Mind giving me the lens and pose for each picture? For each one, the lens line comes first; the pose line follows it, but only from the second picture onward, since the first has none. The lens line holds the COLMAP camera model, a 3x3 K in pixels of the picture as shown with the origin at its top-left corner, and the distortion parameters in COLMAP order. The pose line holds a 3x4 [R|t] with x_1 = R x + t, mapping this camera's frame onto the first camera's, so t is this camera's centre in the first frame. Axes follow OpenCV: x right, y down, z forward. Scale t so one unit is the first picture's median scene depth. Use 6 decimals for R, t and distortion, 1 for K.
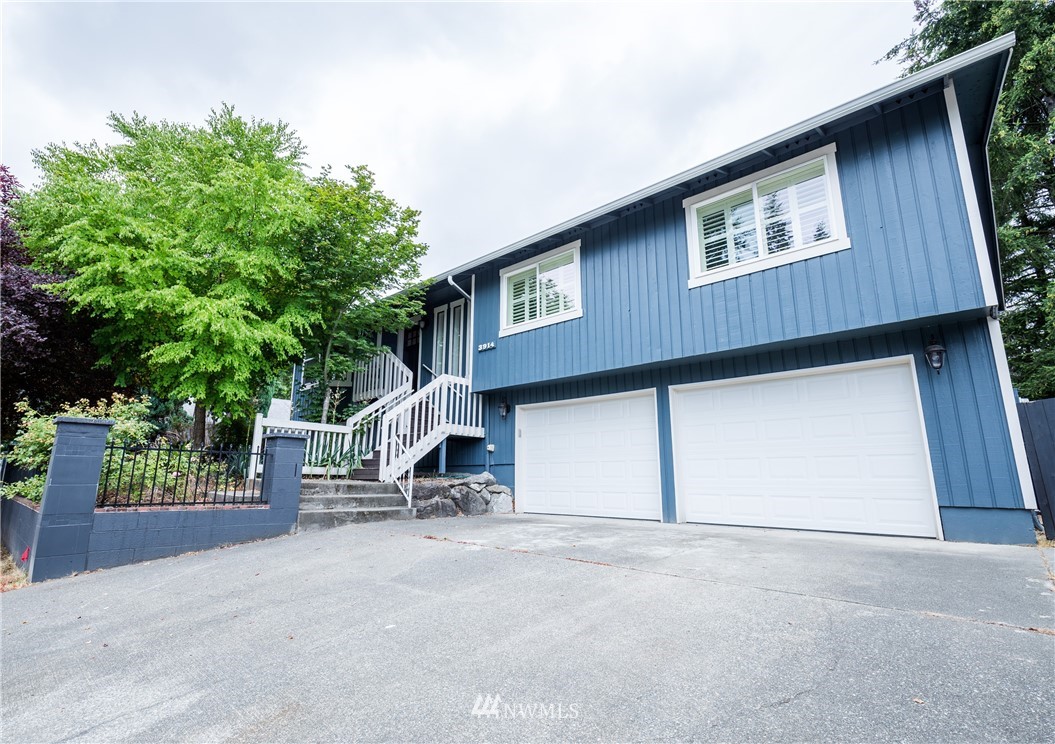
lens RADIAL K [[511.2, 0, 490.3], [0, 511.2, 372.2], [0, 0, 1]] dist [-0.000421, -0.000020]
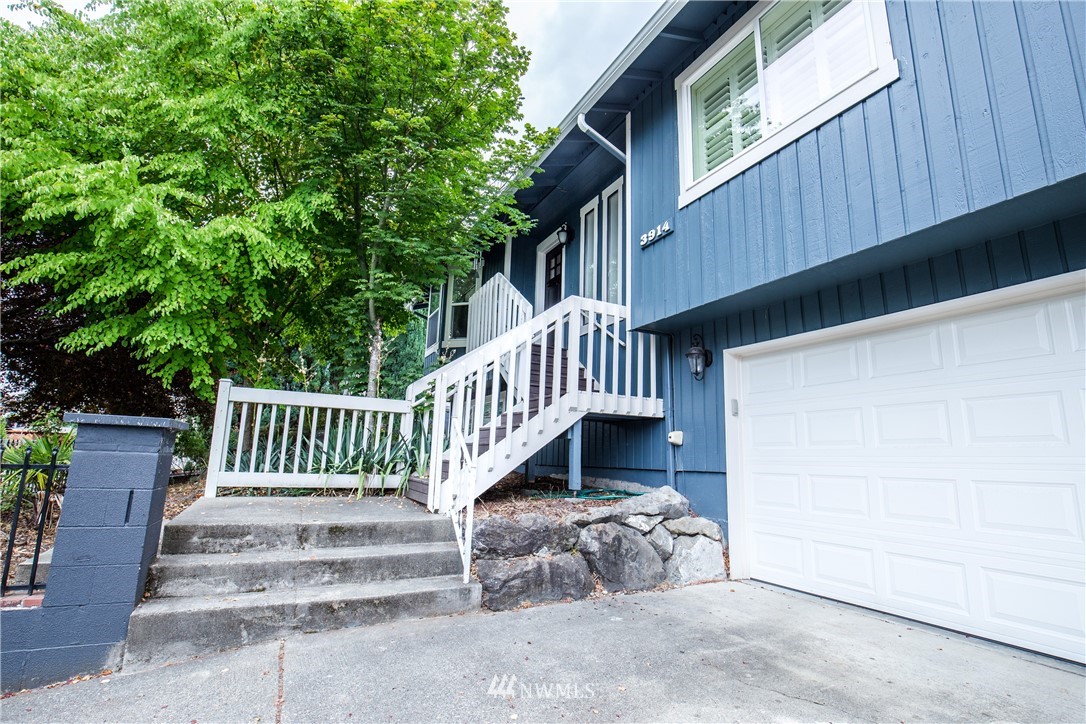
lens RADIAL K [[502.3, 0, 543.0], [0, 502.3, 362.0], [0, 0, 1]] dist [-0.043558, 0.011587]
pose [[0.948773, -0.045426, -0.312676, 0.036683], [0.051988, 0.998567, 0.012677, 0.064382], [0.311653, -0.028283, 0.949775, 0.526290]]
